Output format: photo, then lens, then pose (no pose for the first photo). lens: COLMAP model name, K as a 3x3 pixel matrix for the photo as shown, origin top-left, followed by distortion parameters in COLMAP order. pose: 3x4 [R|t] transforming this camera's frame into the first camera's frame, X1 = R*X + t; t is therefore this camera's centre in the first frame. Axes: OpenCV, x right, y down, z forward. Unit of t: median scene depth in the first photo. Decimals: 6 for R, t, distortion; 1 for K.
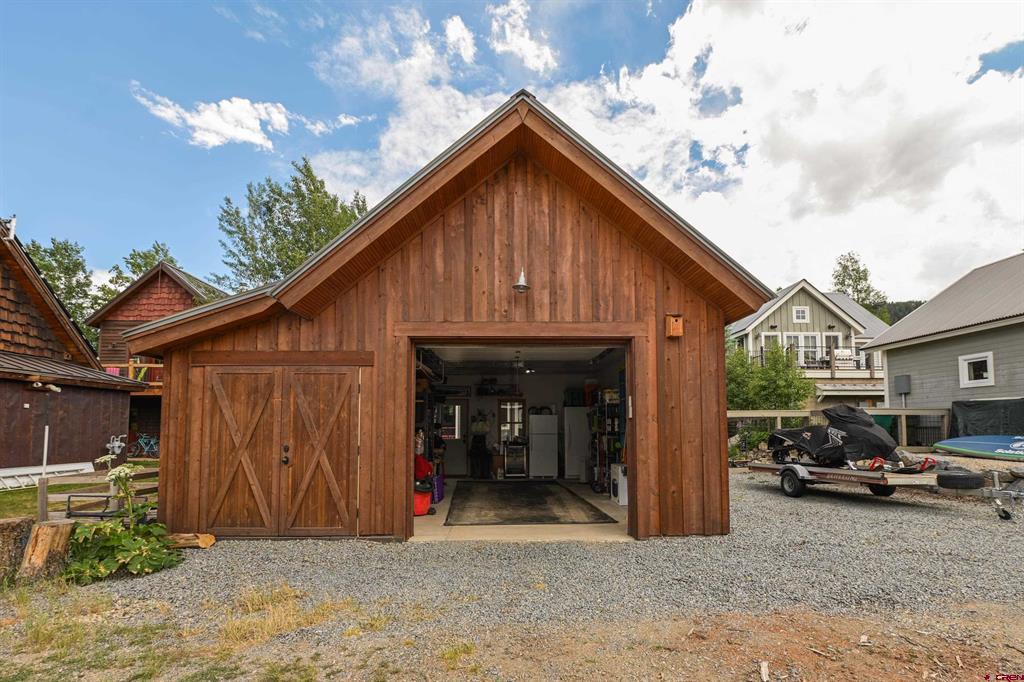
lens RADIAL K [[468.2, 0, 509.4], [0, 468.2, 402.2], [0, 0, 1]] dist [-0.008351, 0.000113]
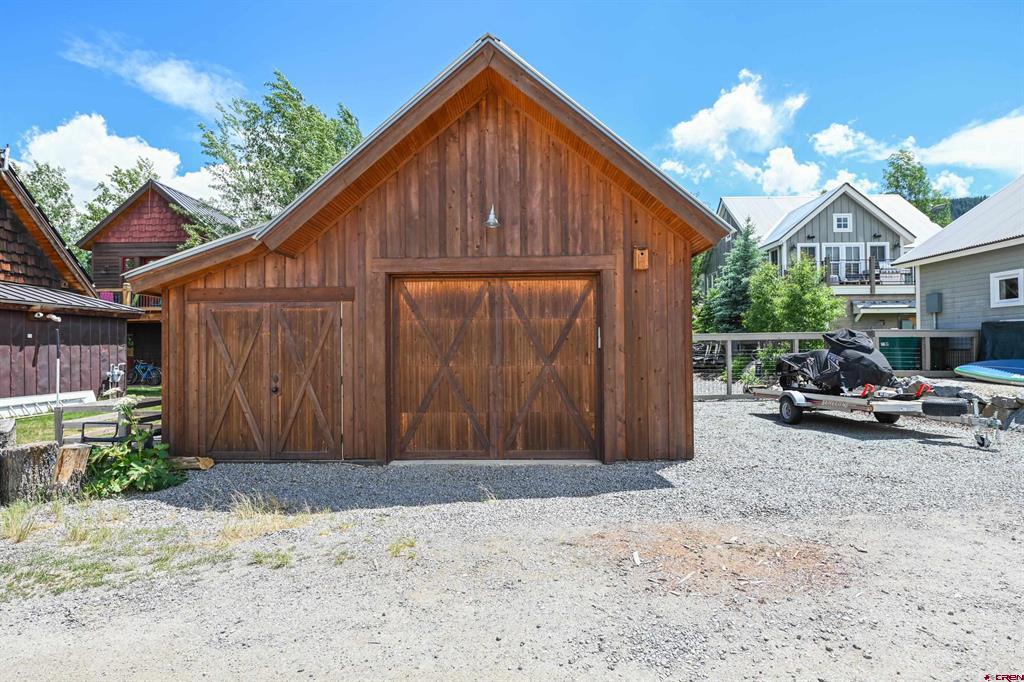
lens RADIAL K [[529.9, 0, 511.5], [0, 529.9, 342.2], [0, 0, 1]] dist [-0.005911, 0.000174]
pose [[0.998836, -0.007773, -0.047595, 0.123548], [0.009896, 0.998959, 0.044525, -0.034751], [0.047199, -0.044944, 0.997874, -0.186130]]
